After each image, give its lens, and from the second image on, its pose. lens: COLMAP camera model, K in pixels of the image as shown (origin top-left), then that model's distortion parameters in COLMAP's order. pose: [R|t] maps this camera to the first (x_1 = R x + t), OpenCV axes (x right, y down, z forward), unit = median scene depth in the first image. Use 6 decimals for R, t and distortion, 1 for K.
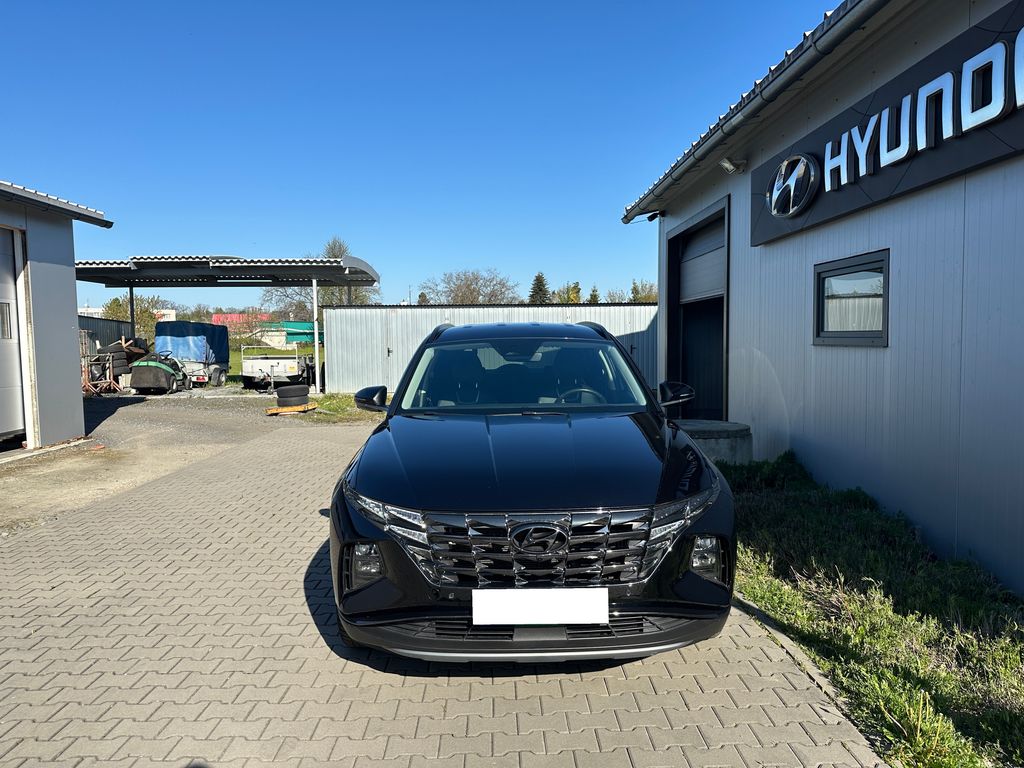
lens RADIAL K [[714.9, 0, 506.8], [0, 714.9, 383.5], [0, 0, 1]] dist [0.026244, -0.036679]
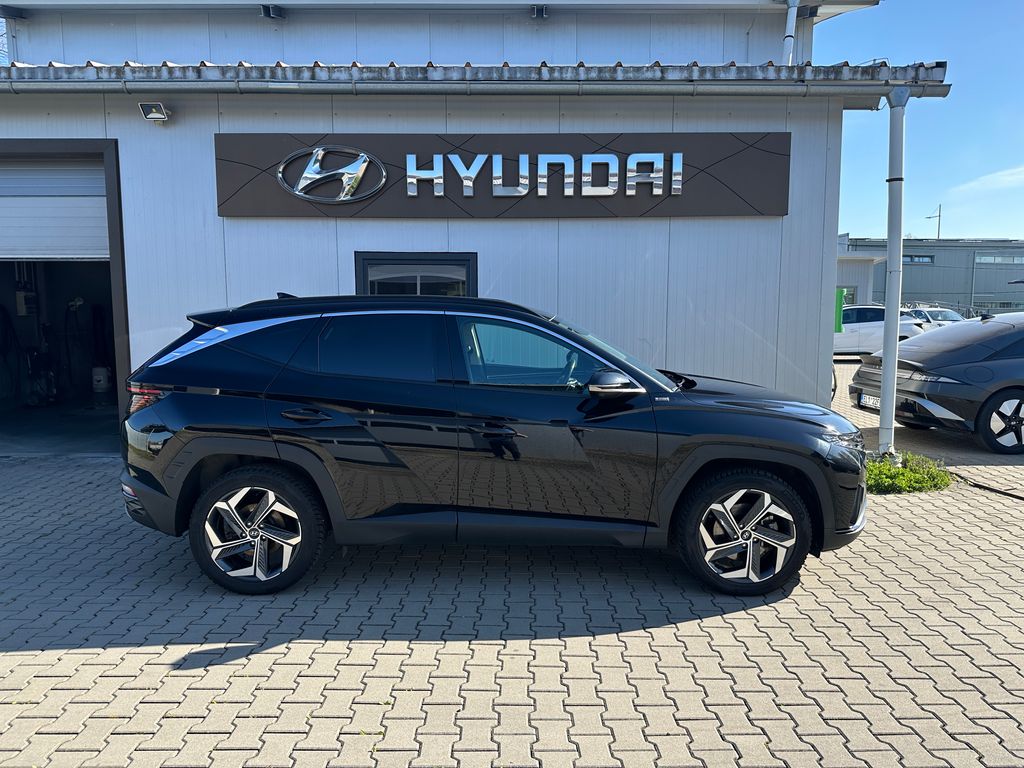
lens RADIAL K [[714.9, 0, 517.8], [0, 714.9, 392.8], [0, 0, 1]] dist [0.026244, -0.036679]
pose [[0.014843, -0.106027, 0.994253, -1.020939], [0.062905, 0.992491, 0.104900, -0.067345], [-0.997909, 0.060987, 0.021401, 1.054259]]
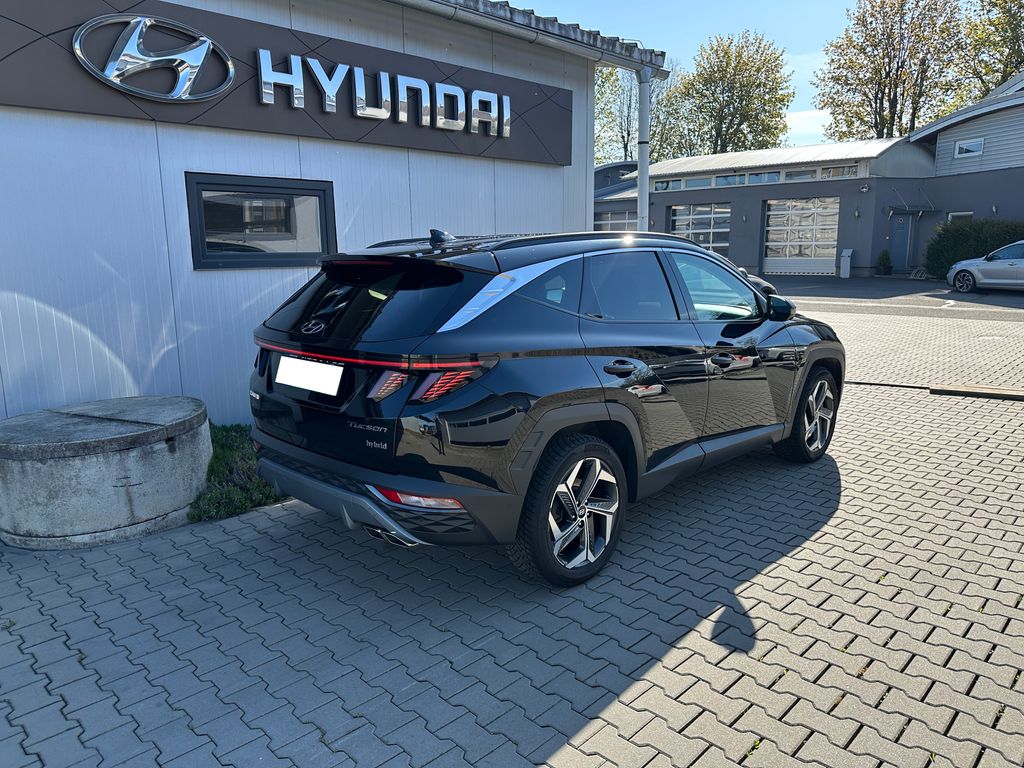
lens RADIAL K [[714.9, 0, 510.5], [0, 714.9, 381.5], [0, 0, 1]] dist [0.026244, -0.036679]
pose [[-0.699932, -0.111764, 0.705410, -0.633249], [0.065468, 0.973482, 0.219196, -0.124396], [-0.711202, 0.199604, -0.674055, 1.921696]]
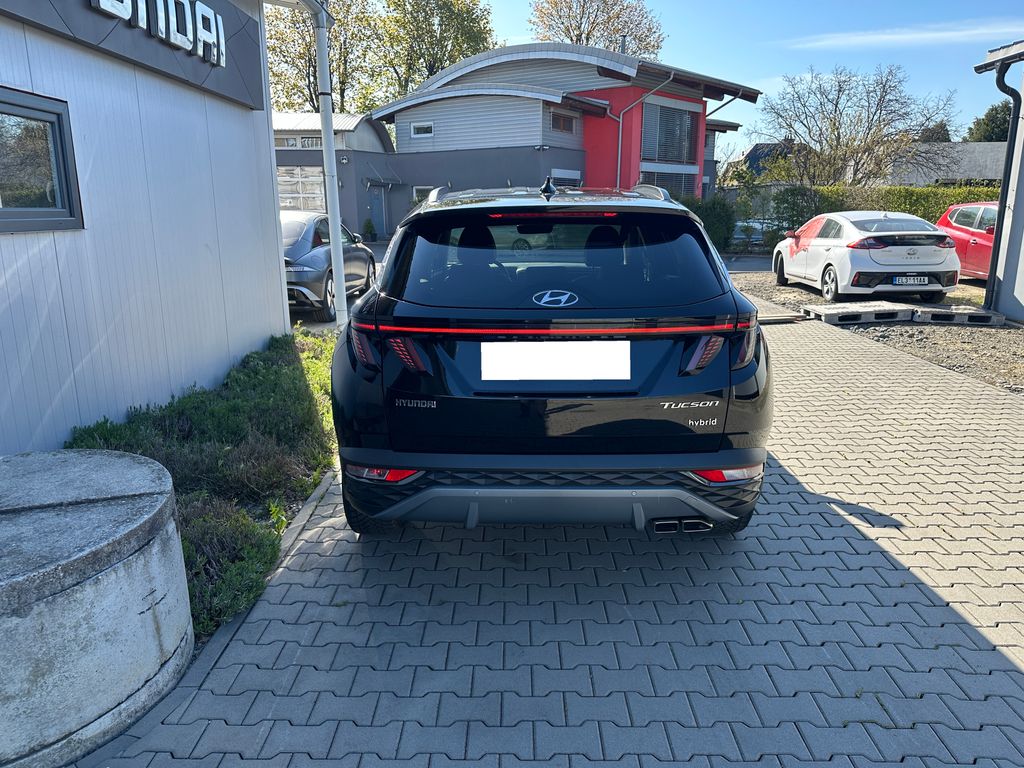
lens RADIAL K [[714.9, 0, 507.5], [0, 714.9, 382.2], [0, 0, 1]] dist [0.026244, -0.036679]
pose [[-0.999385, 0.007449, 0.034279, 0.030060], [0.017152, 0.956178, 0.292283, -0.133760], [-0.030599, 0.292691, -0.955717, 2.119748]]
